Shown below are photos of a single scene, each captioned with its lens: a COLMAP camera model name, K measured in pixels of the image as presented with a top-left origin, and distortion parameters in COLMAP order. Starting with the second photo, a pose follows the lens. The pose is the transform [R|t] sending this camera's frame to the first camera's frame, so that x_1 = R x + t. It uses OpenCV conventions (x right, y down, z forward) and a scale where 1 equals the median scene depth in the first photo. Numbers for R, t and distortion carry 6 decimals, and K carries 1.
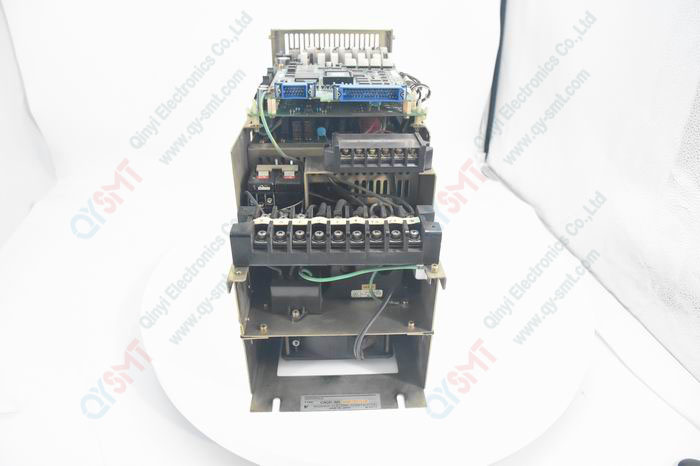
lens RADIAL K [[476.3, 0, 350.0], [0, 476.3, 233.0], [0, 0, 1]] dist [-0.128146, 0.049216]
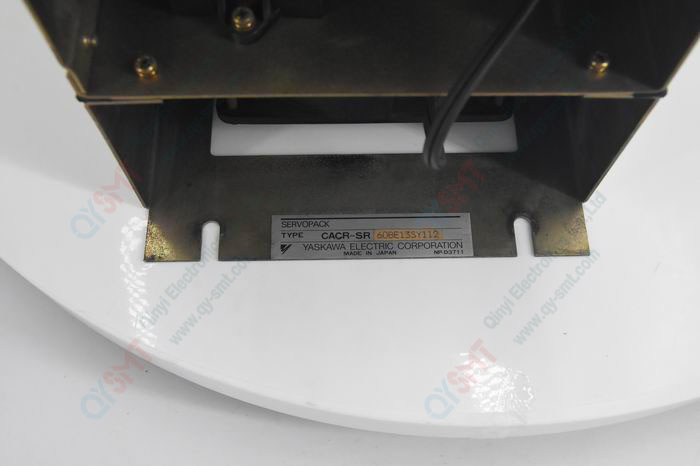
lens RADIAL K [[715.4, 0, 350.0], [0, 715.4, 233.0], [0, 0, 1]] dist [-0.003733, 0.001638]
pose [[0.999724, 0.022710, -0.005994, -0.035291], [-0.014587, 0.800331, 0.599381, -0.005848], [0.018409, -0.599128, 0.800442, 0.518011]]
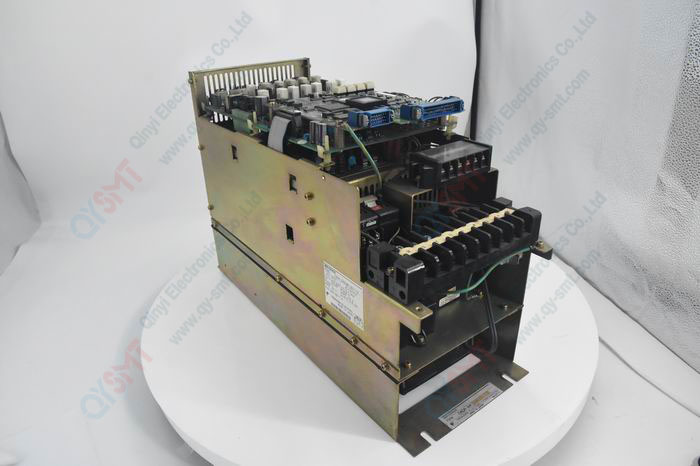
lens RADIAL K [[476.3, 0, 350.0], [0, 476.3, 233.0], [0, 0, 1]] dist [-0.128146, 0.049216]
pose [[0.818708, -0.279368, 0.501668, -0.651432], [0.312057, 0.949859, 0.019689, -0.101379], [-0.482015, 0.140430, 0.864836, 0.194640]]
